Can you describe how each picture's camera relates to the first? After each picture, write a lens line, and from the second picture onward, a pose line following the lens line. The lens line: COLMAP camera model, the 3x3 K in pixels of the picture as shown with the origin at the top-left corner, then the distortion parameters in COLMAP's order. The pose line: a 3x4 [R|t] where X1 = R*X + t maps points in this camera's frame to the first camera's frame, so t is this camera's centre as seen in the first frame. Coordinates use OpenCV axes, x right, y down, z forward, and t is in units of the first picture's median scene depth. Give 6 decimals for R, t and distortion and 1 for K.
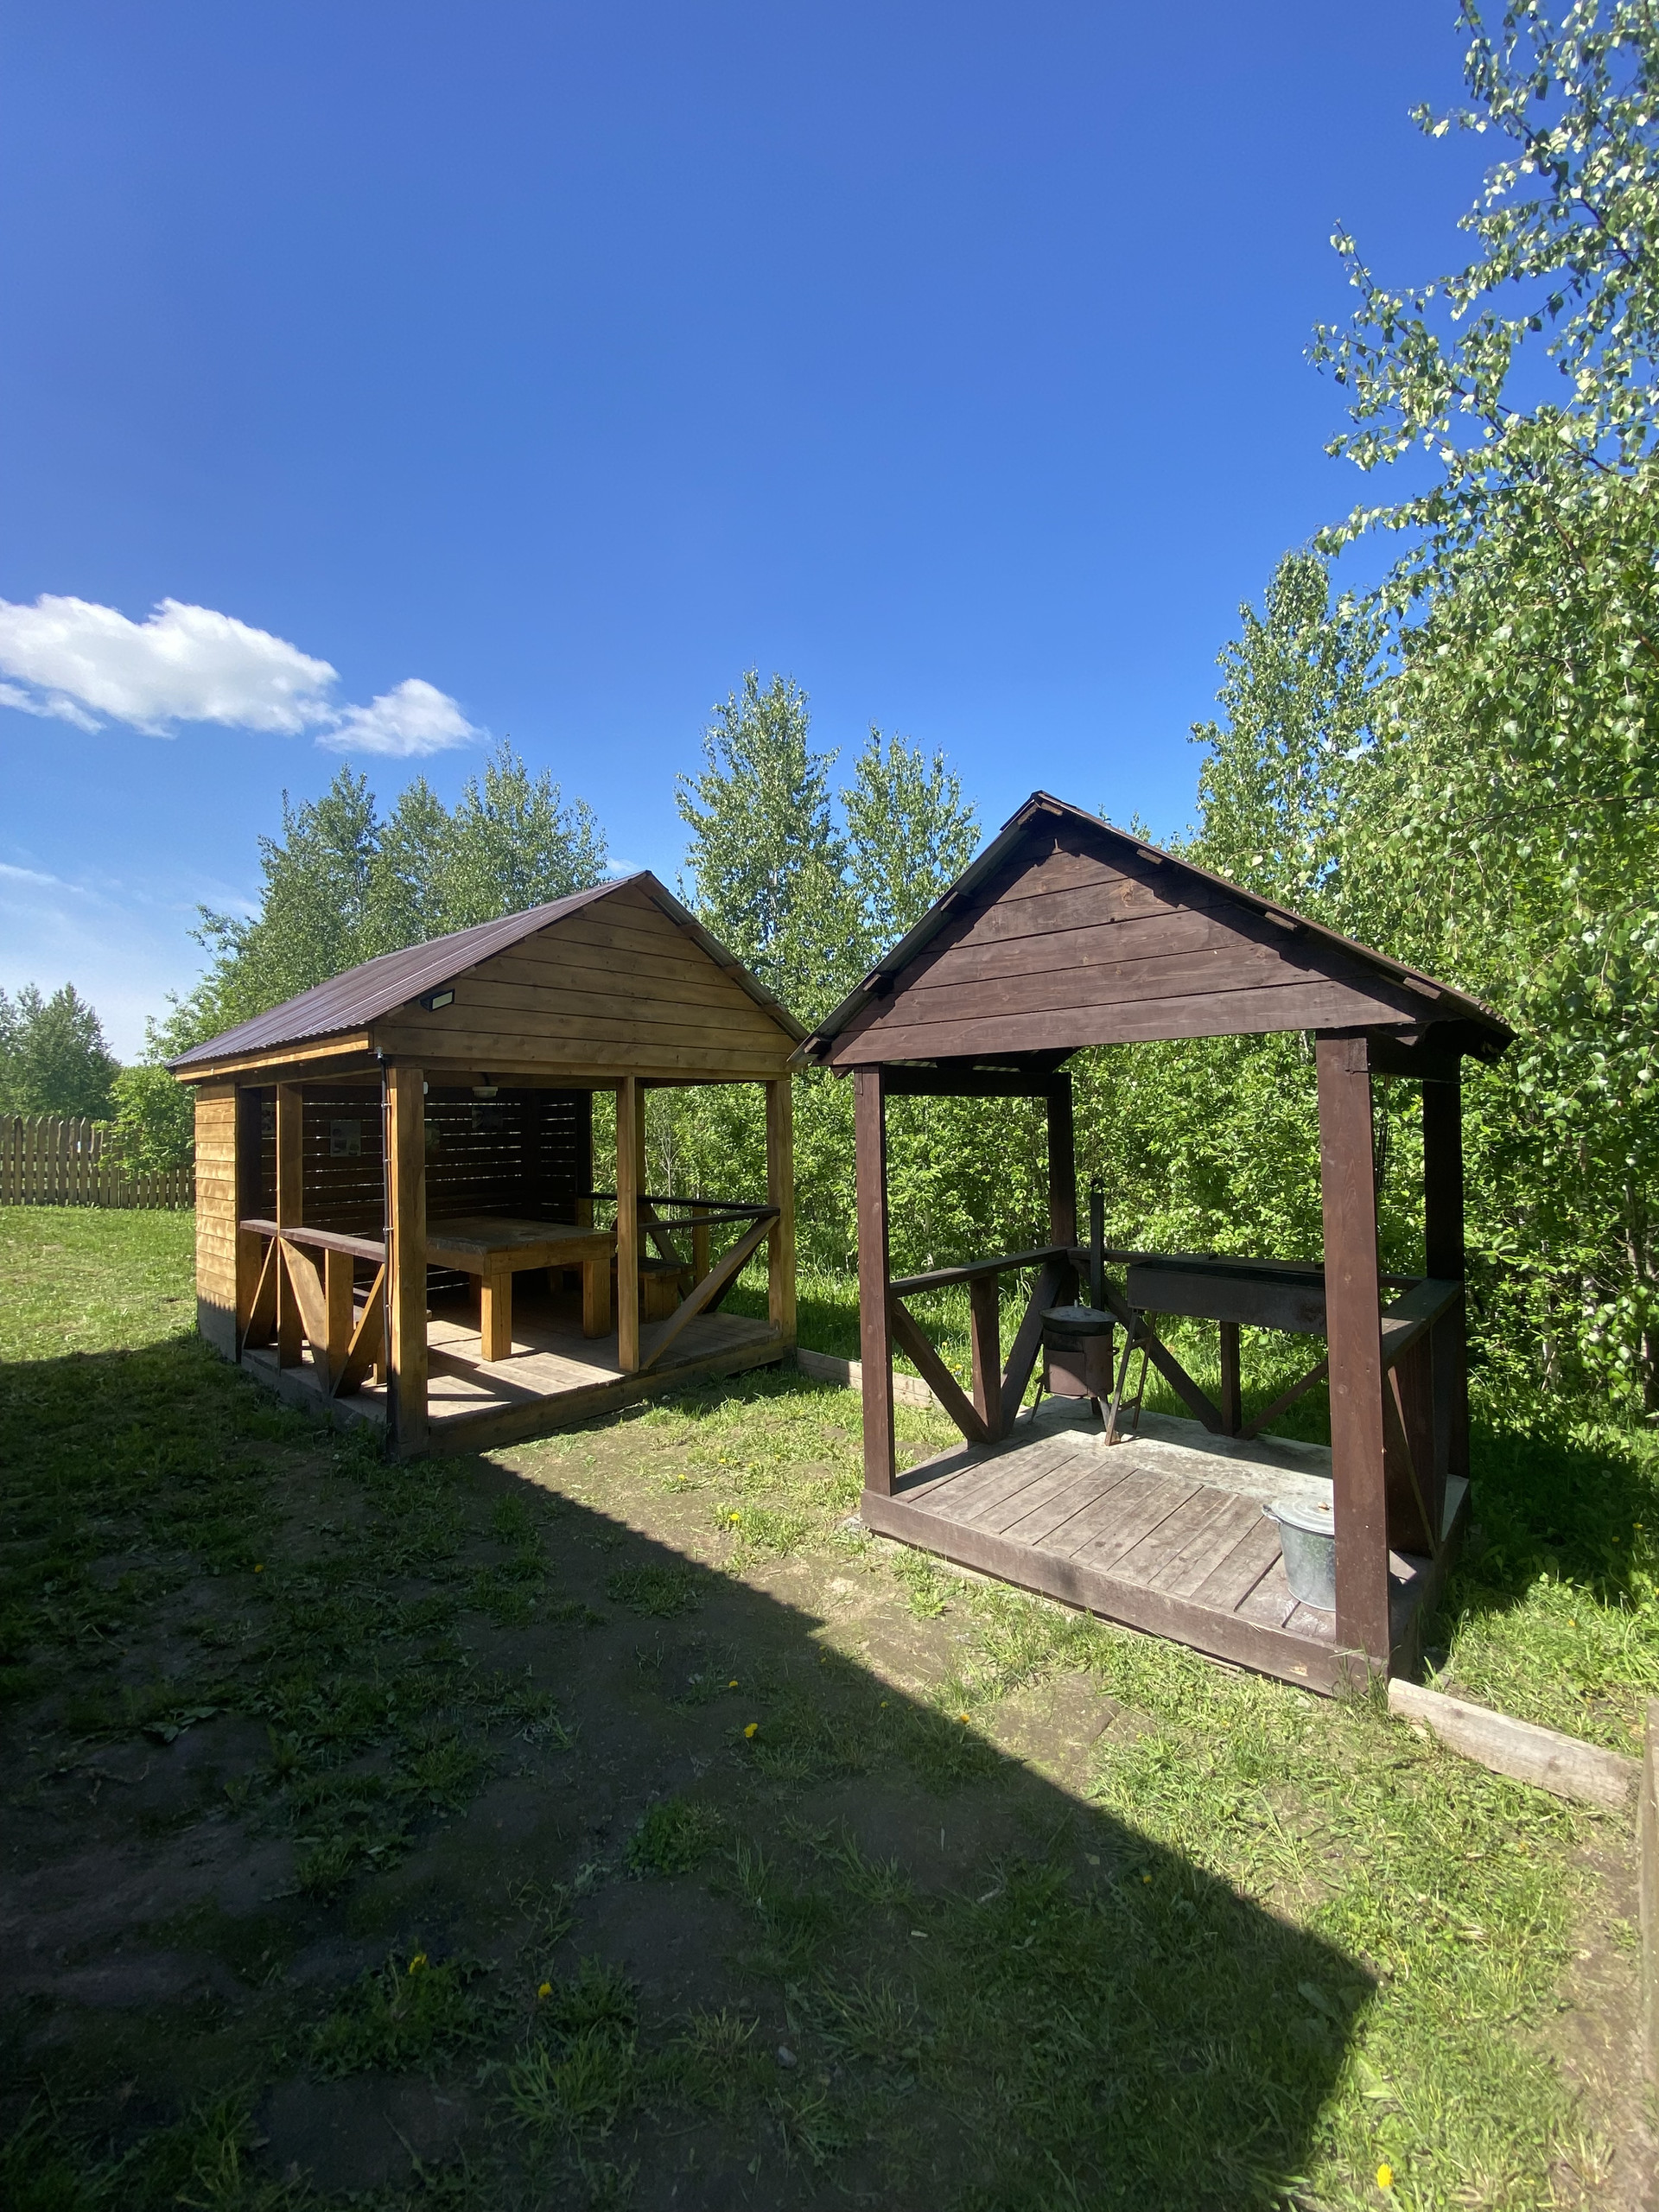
lens RADIAL K [[901.7, 0, 795.3], [0, 901.7, 1096.8], [0, 0, 1]] dist [0.011608, -0.015602]
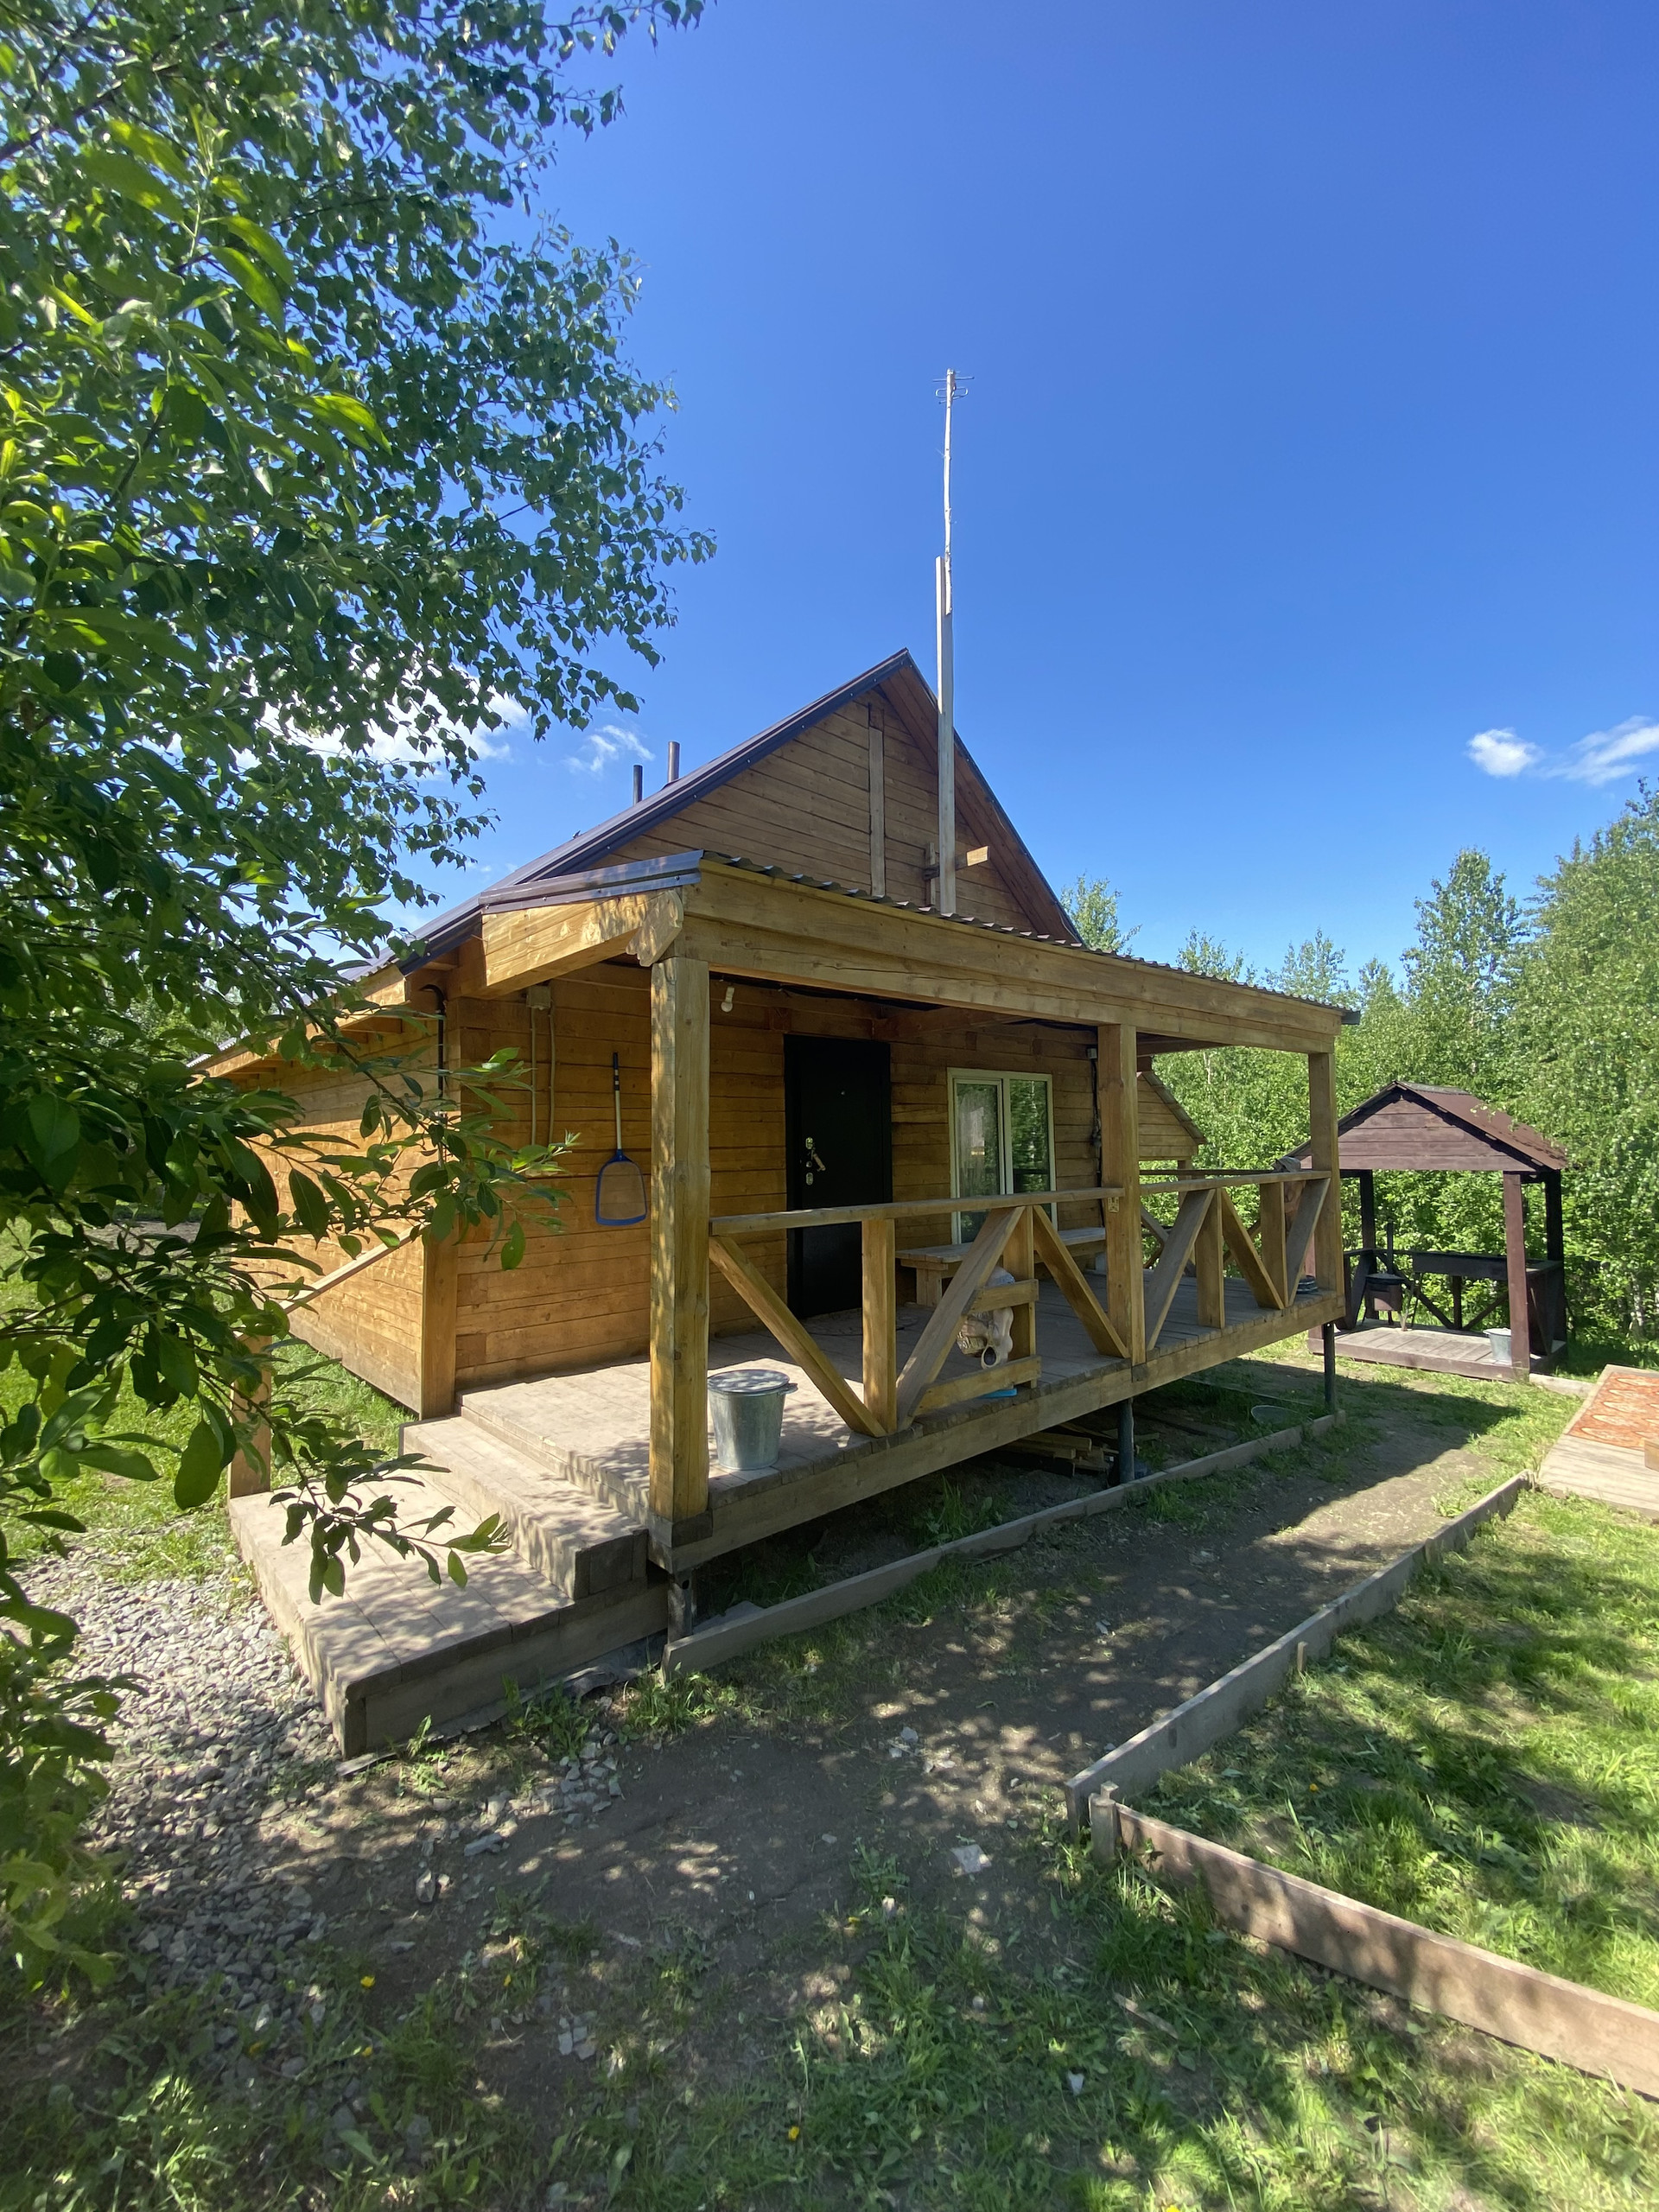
lens RADIAL K [[901.7, 0, 788.5], [0, 901.7, 1094.1], [0, 0, 1]] dist [0.011608, -0.015602]
pose [[0.993179, 0.007886, -0.116332, -0.666270], [-0.011439, 0.999487, -0.029906, -0.094269], [0.116036, 0.031033, 0.992760, -1.051521]]
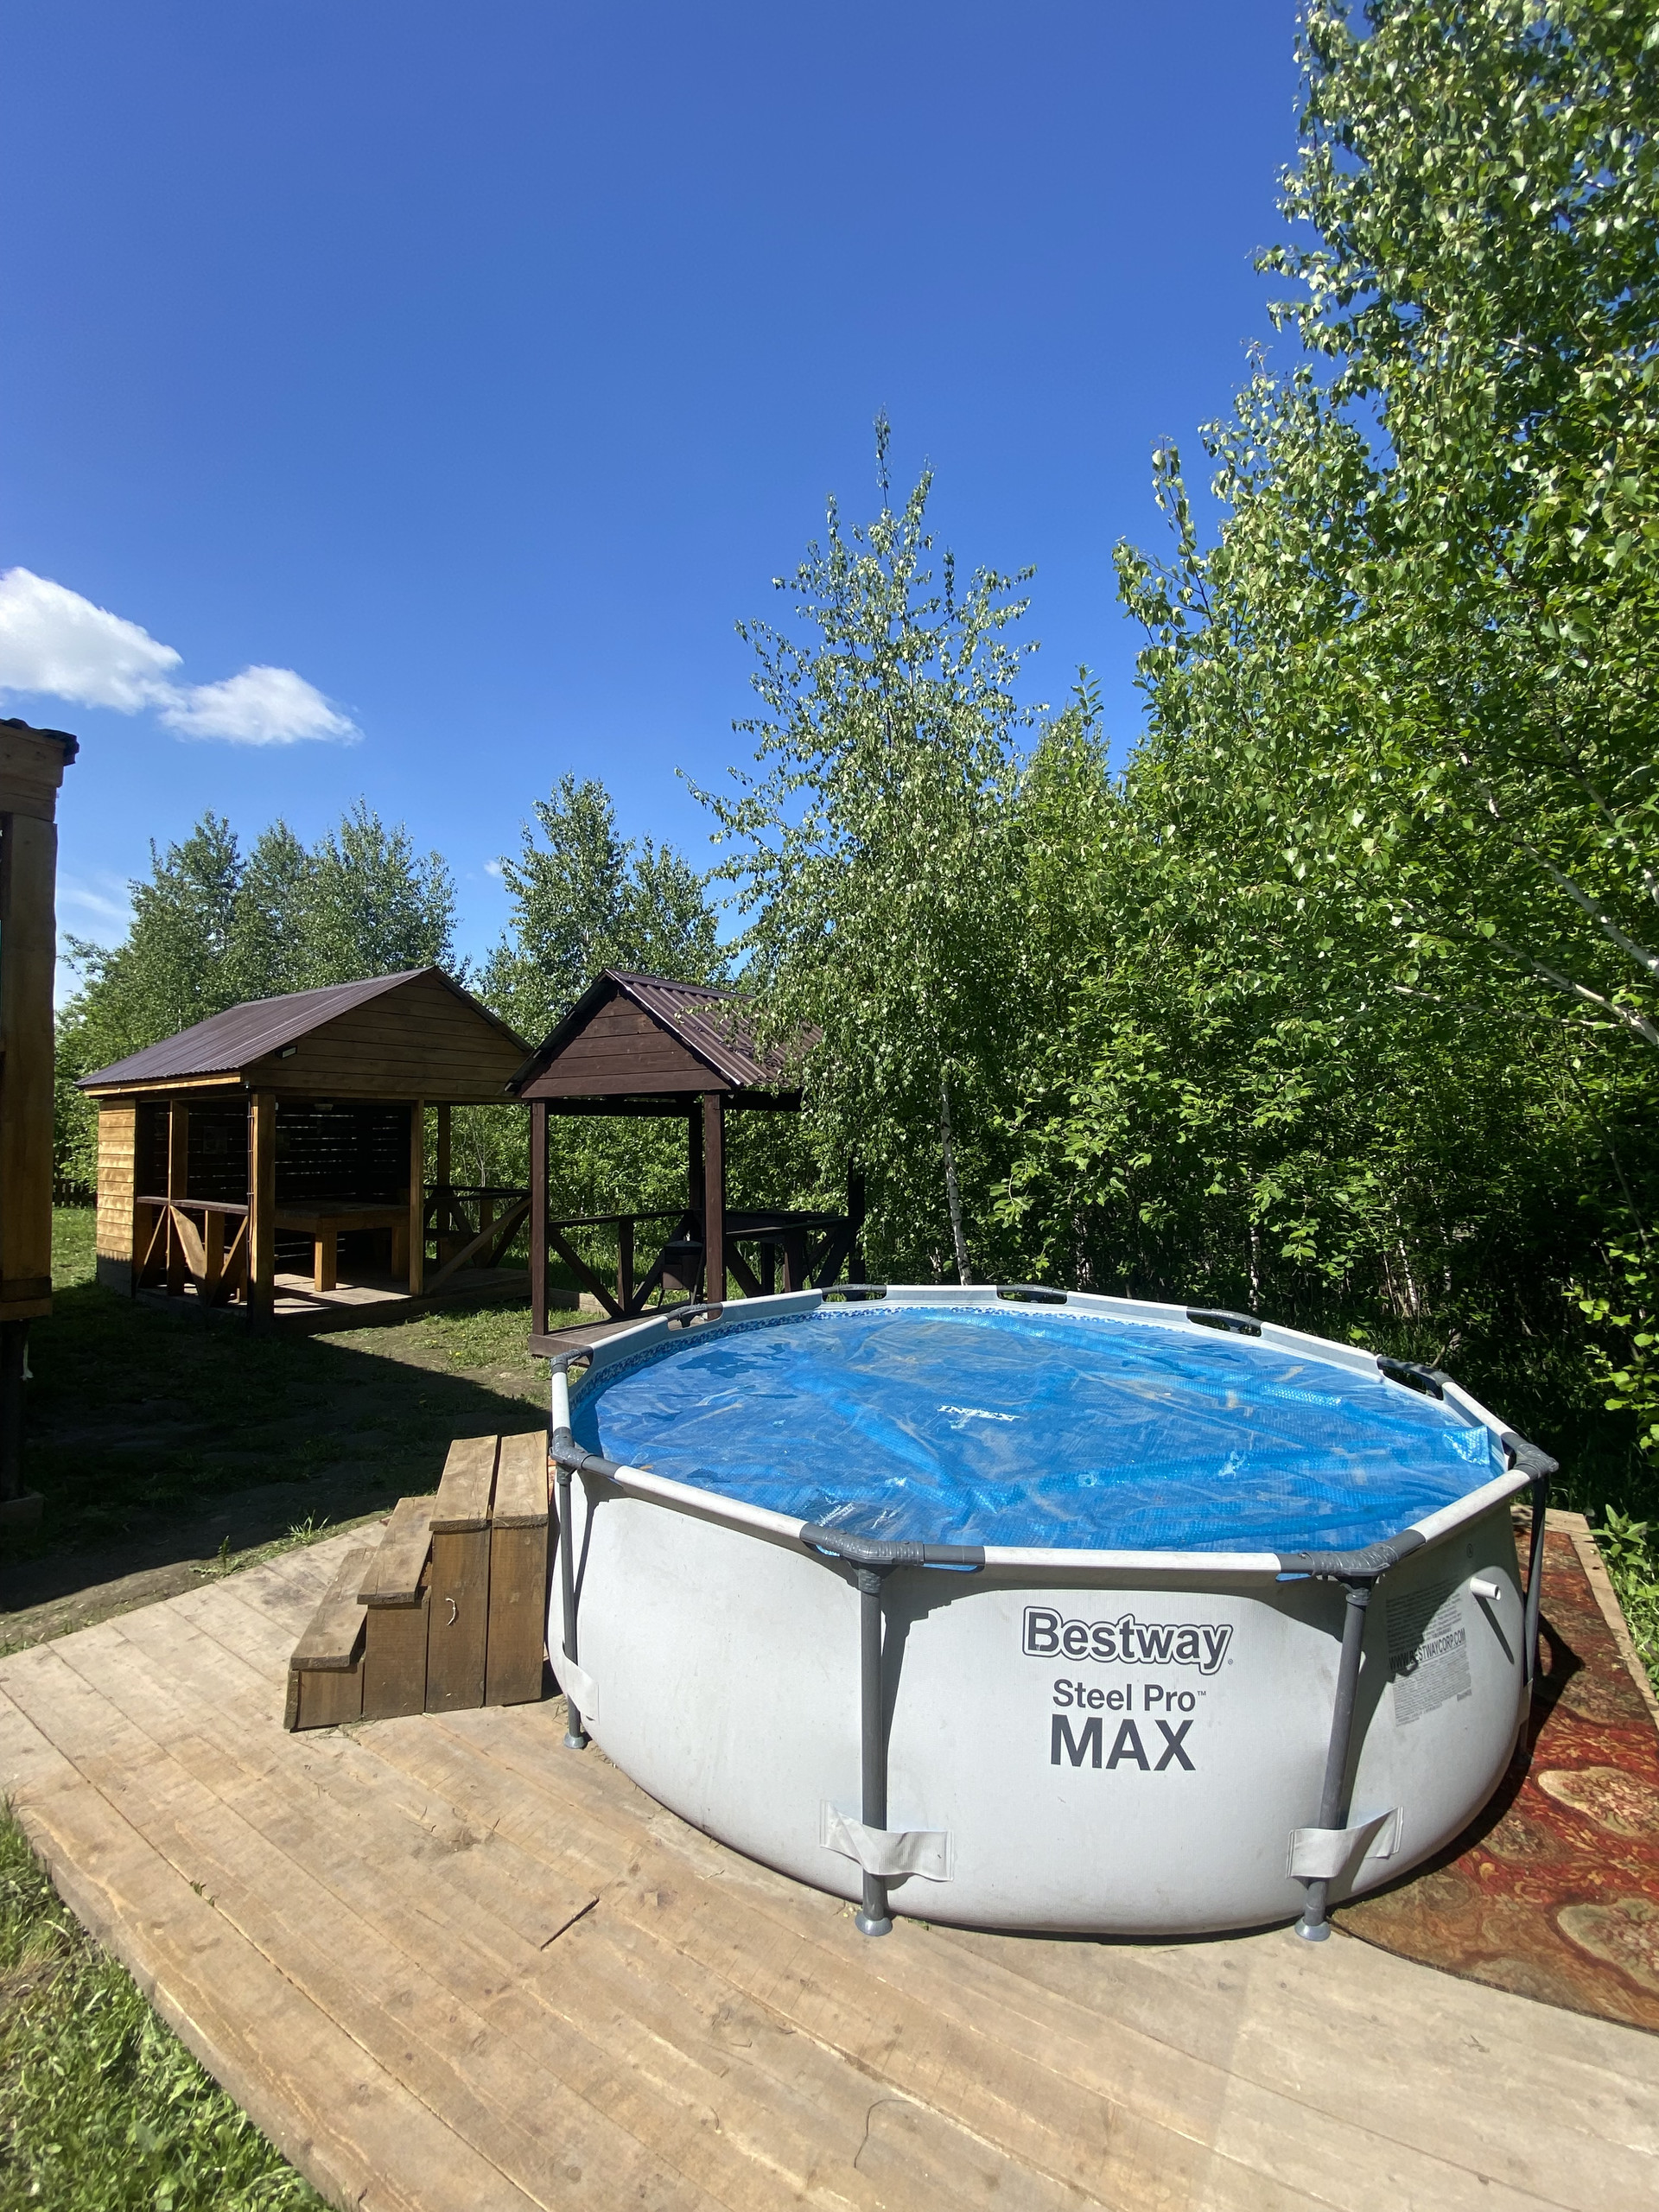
lens RADIAL K [[901.7, 0, 796.4], [0, 901.7, 1107.4], [0, 0, 1]] dist [0.011608, -0.015602]
pose [[0.991802, 0.017218, 0.126615, 0.231774], [-0.016273, 0.999831, -0.008499, -0.007449], [-0.126740, 0.006369, 0.991915, -0.542856]]
